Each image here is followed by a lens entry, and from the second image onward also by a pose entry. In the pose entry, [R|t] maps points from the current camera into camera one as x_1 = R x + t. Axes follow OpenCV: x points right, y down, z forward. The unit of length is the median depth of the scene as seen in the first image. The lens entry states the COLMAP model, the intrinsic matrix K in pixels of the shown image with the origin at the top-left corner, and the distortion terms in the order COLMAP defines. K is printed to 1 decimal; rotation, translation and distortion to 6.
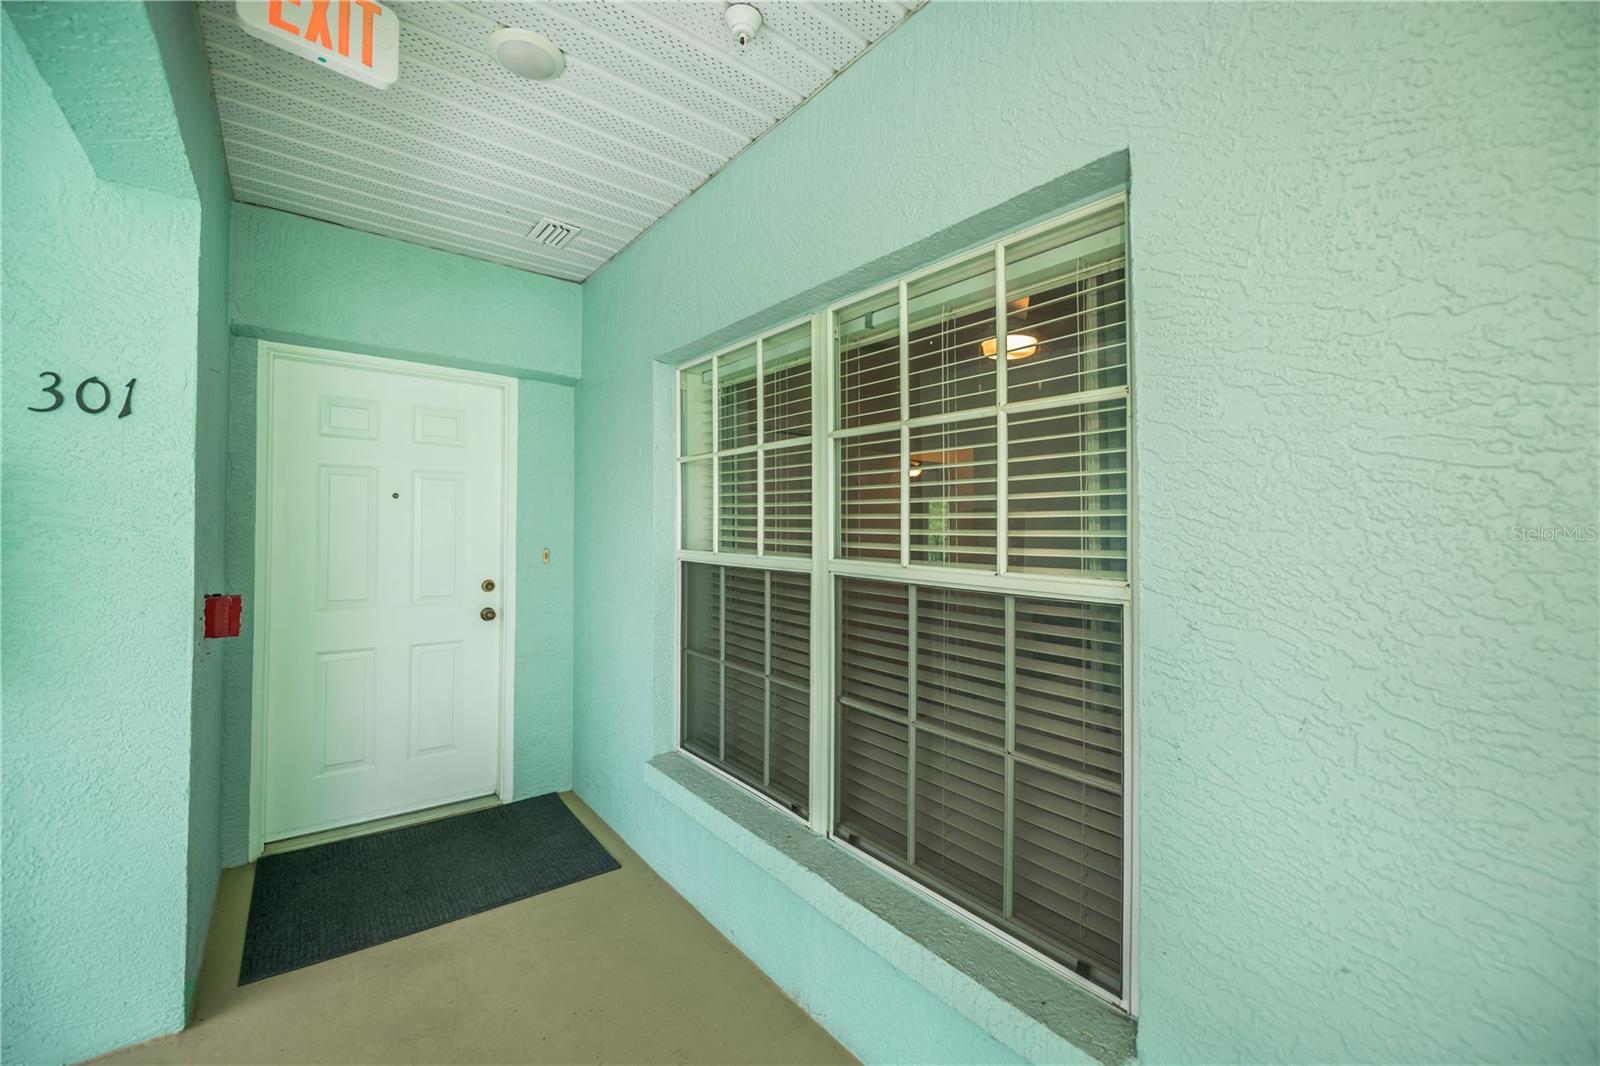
lens RADIAL K [[666.9, 0, 821.1], [0, 666.9, 516.4], [0, 0, 1]] dist [-0.010294, -0.001640]
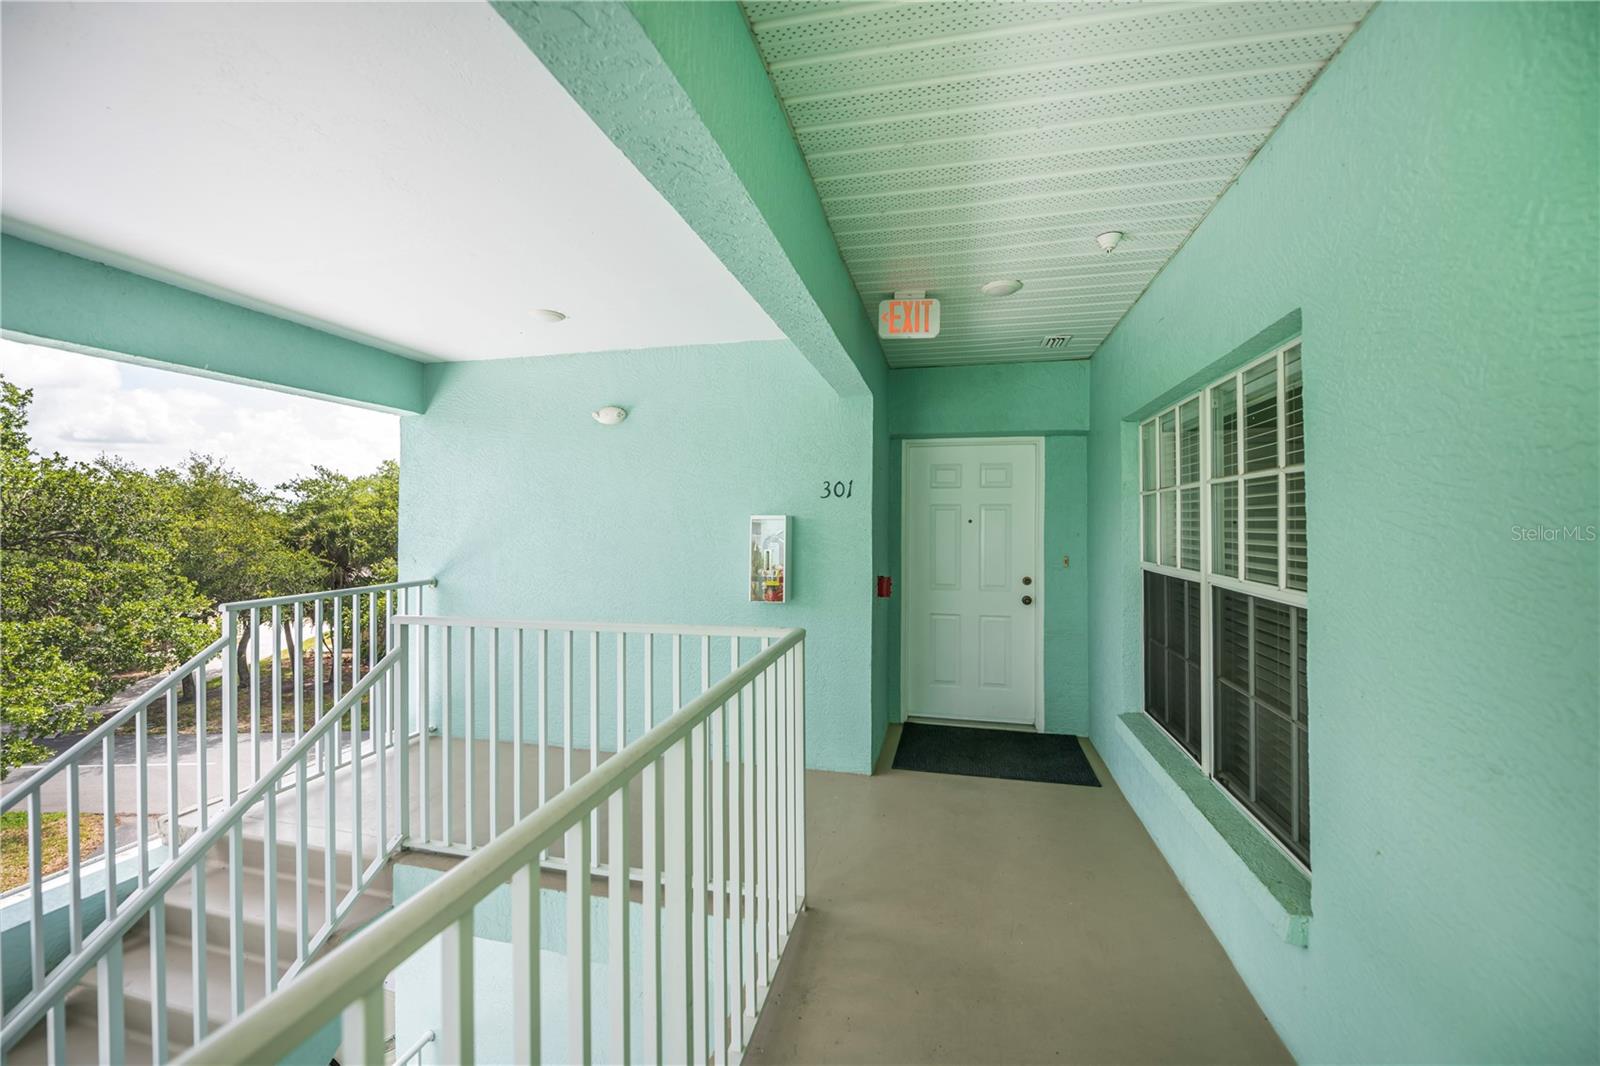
lens RADIAL K [[666.9, 0, 800.4], [0, 666.9, 530.5], [0, 0, 1]] dist [-0.010294, -0.001640]
pose [[0.620225, -0.000228, -0.784424, 0.414510], [0.014687, 0.999828, 0.011322, -0.037643], [0.784287, -0.018543, 0.620121, -0.363268]]
